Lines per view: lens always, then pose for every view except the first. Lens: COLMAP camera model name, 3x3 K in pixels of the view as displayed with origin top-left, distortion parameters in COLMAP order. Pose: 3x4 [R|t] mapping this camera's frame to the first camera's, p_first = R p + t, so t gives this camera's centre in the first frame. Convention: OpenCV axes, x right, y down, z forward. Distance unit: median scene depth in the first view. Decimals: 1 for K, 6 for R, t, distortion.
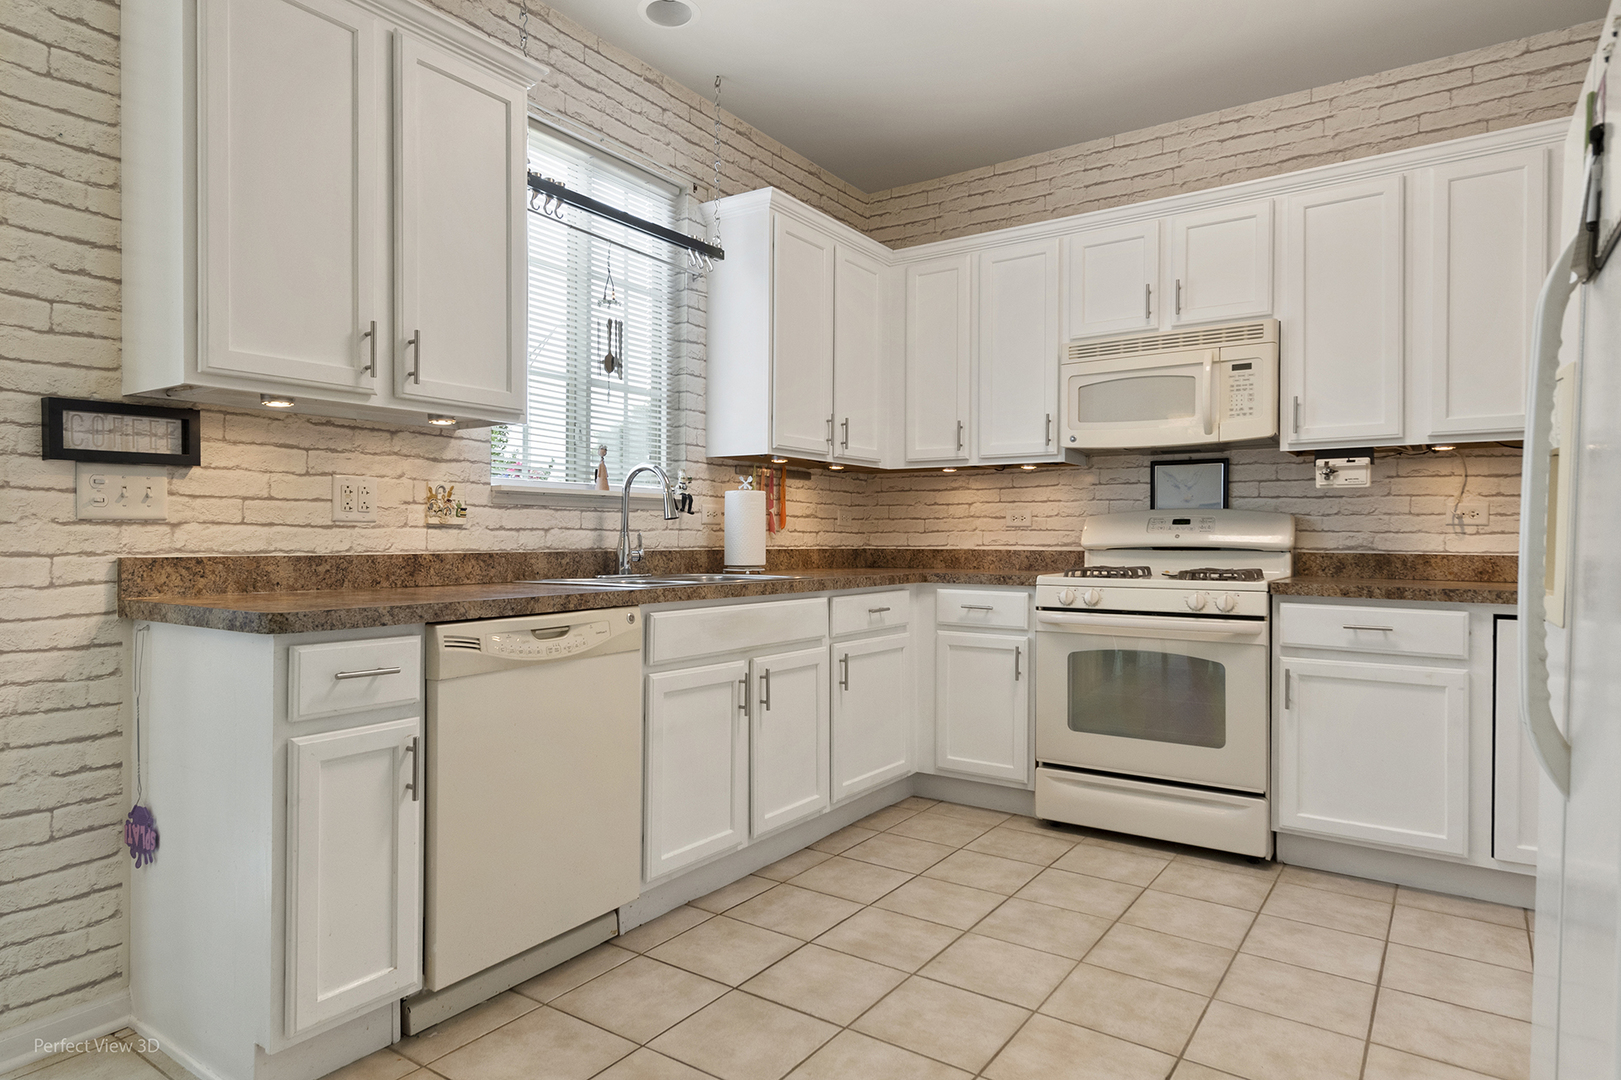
lens RADIAL K [[938.0, 0, 787.8], [0, 938.0, 547.2], [0, 0, 1]] dist [0.024758, -0.011727]
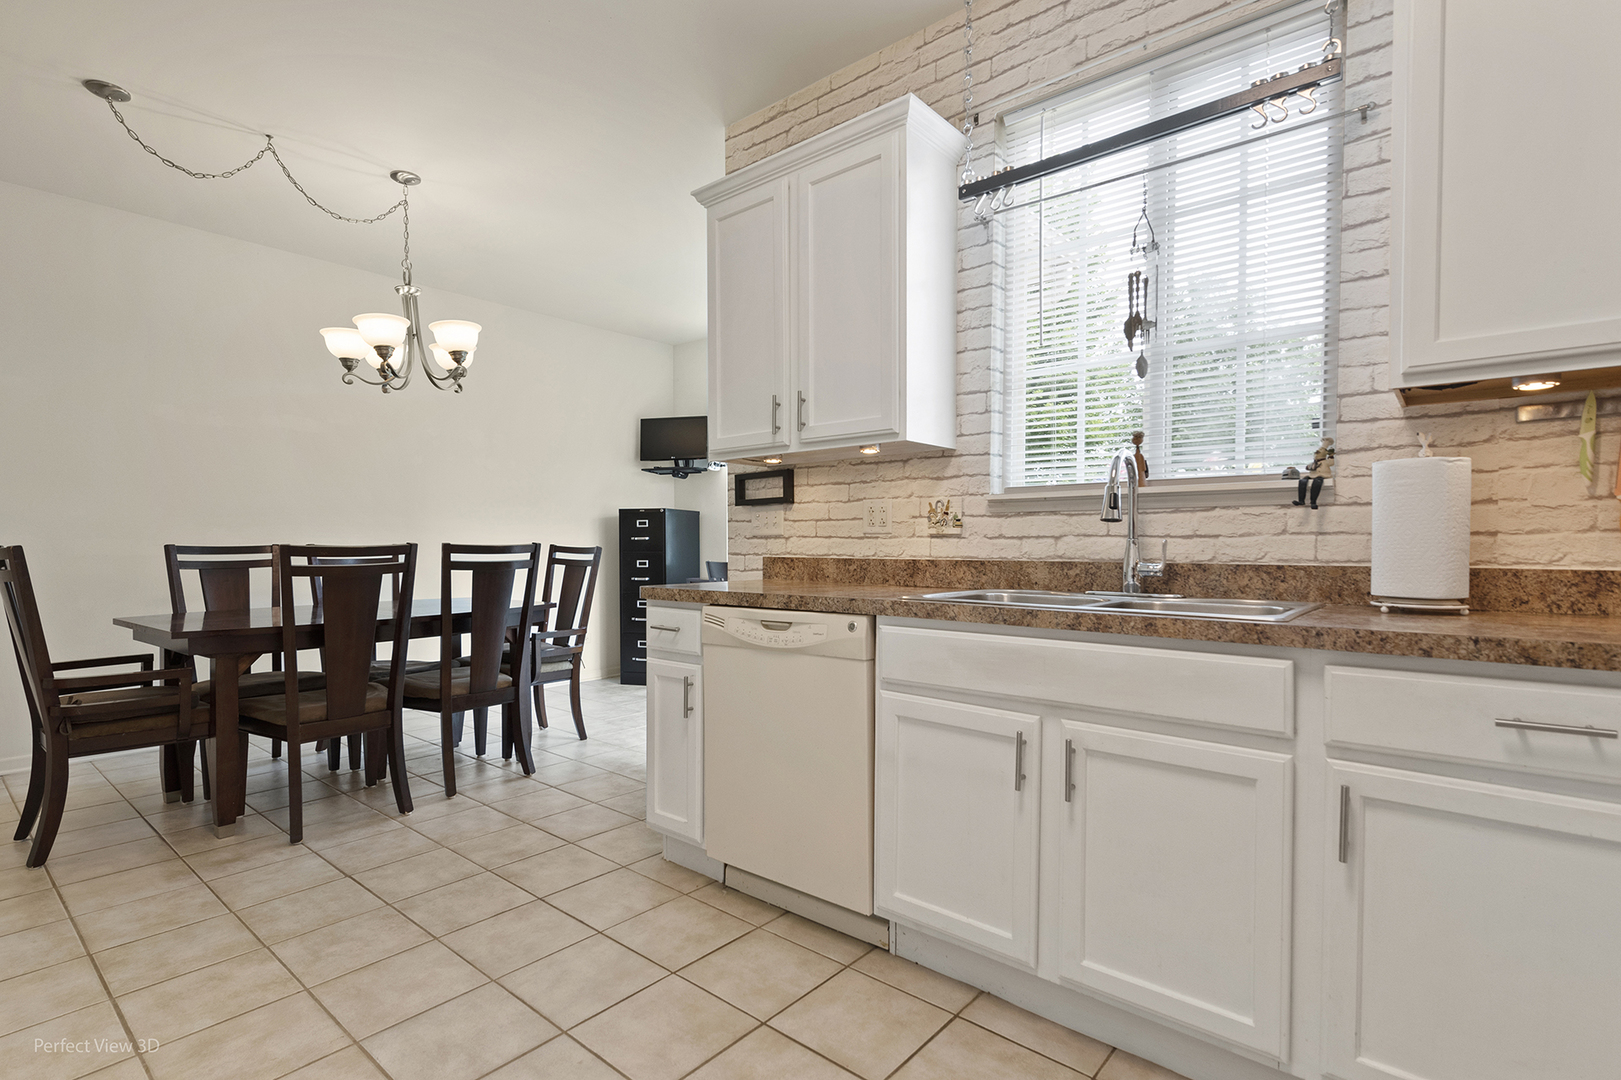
lens RADIAL K [[774.7, 0, 795.7], [0, 774.7, 560.6], [0, 0, 1]] dist [0.013536, -0.001674]
pose [[-0.094650, 0.018259, -0.995343, 0.515557], [-0.011269, 0.999748, 0.019412, -0.007464], [0.995447, 0.013054, -0.094420, 0.801704]]
